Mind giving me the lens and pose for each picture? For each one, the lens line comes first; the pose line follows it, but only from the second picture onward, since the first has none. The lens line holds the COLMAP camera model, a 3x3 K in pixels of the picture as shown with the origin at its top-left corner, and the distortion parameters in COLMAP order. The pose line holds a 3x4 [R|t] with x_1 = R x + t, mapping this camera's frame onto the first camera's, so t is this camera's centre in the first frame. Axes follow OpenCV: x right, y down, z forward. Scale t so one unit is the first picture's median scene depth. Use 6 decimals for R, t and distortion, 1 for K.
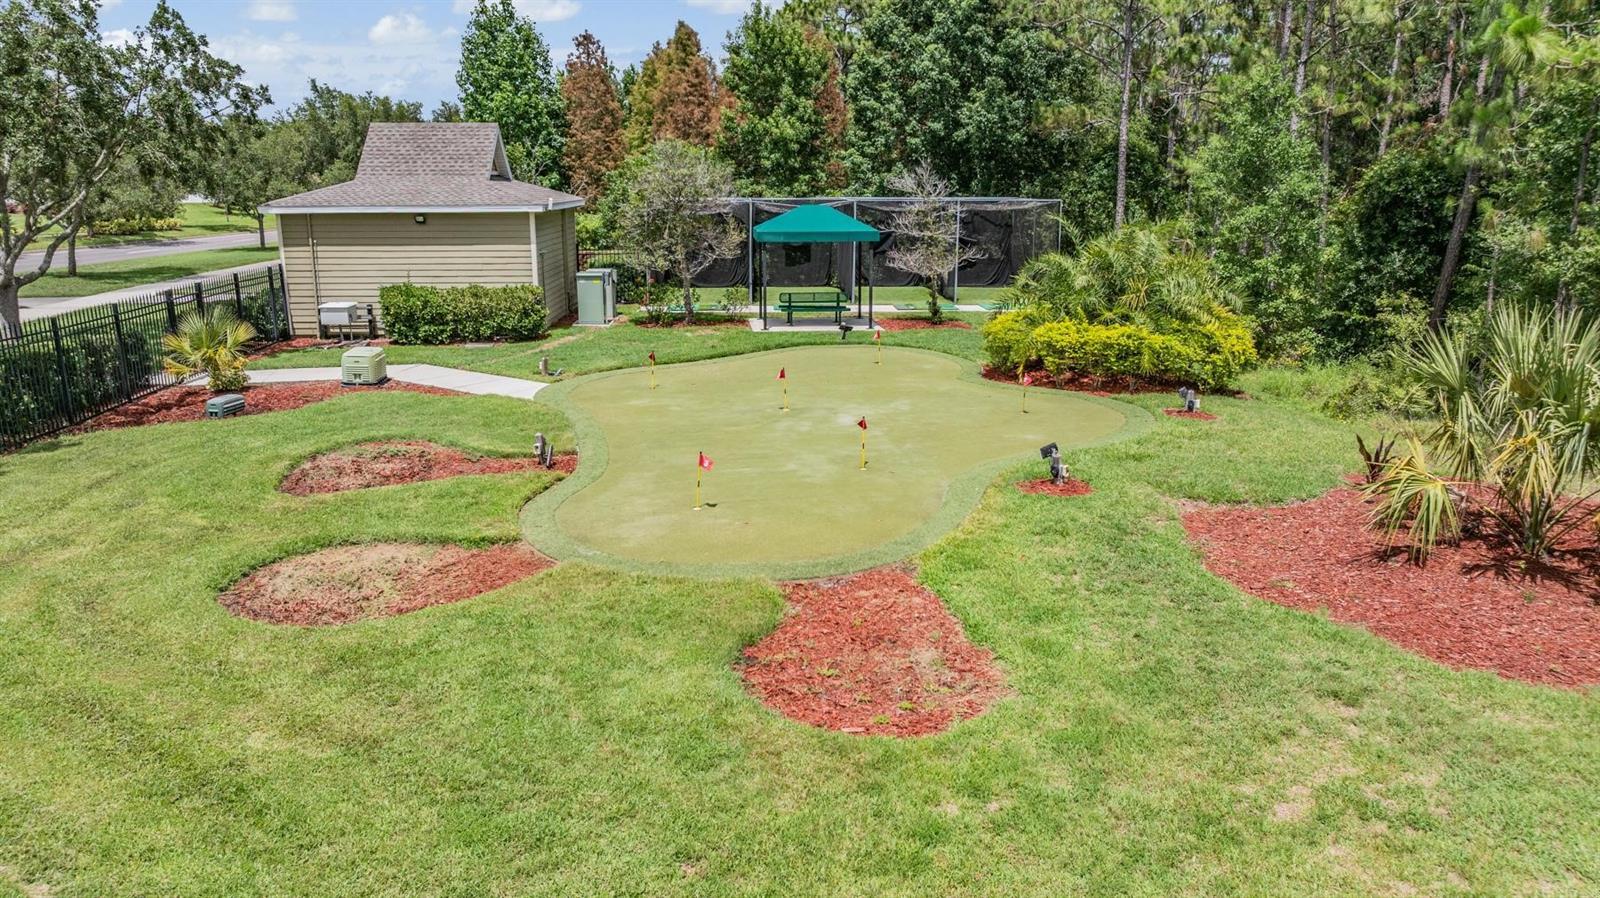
lens RADIAL K [[1105.3, 0, 800.4], [0, 1105.3, 450.4], [0, 0, 1]] dist [-0.027666, 0.000425]
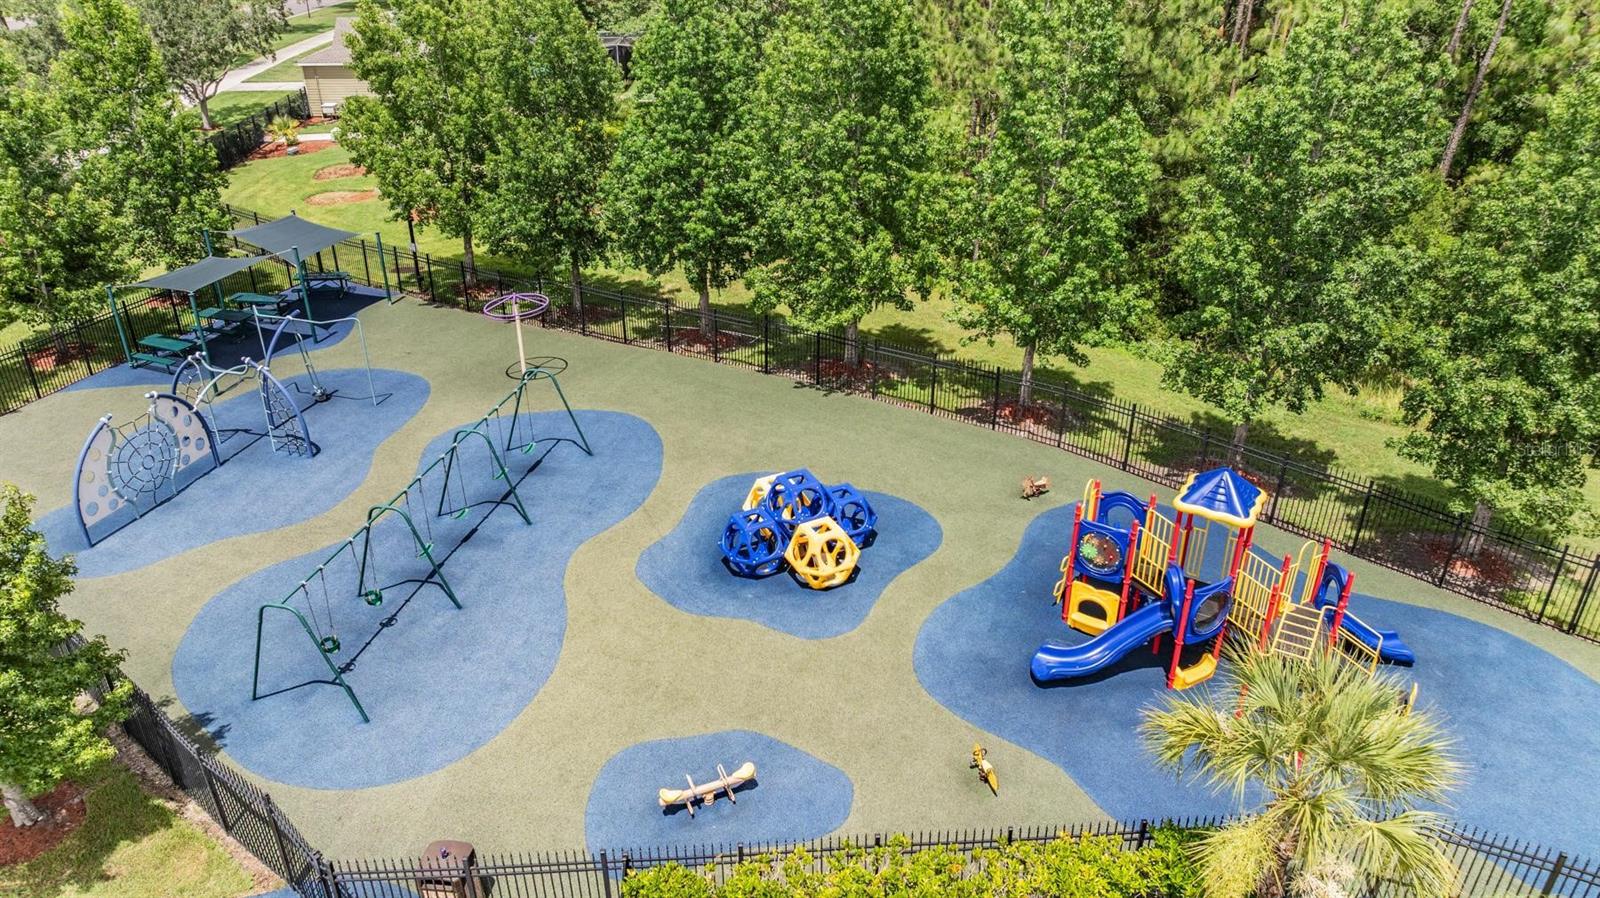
lens RADIAL K [[1105.3, 0, 799.5], [0, 1105.3, 449.1], [0, 0, 1]] dist [-0.027666, 0.000425]
pose [[0.999466, 0.014322, -0.029358, 0.876502], [-0.006250, 0.965997, 0.258476, -0.034345], [0.032061, -0.258155, 0.965571, -1.883153]]
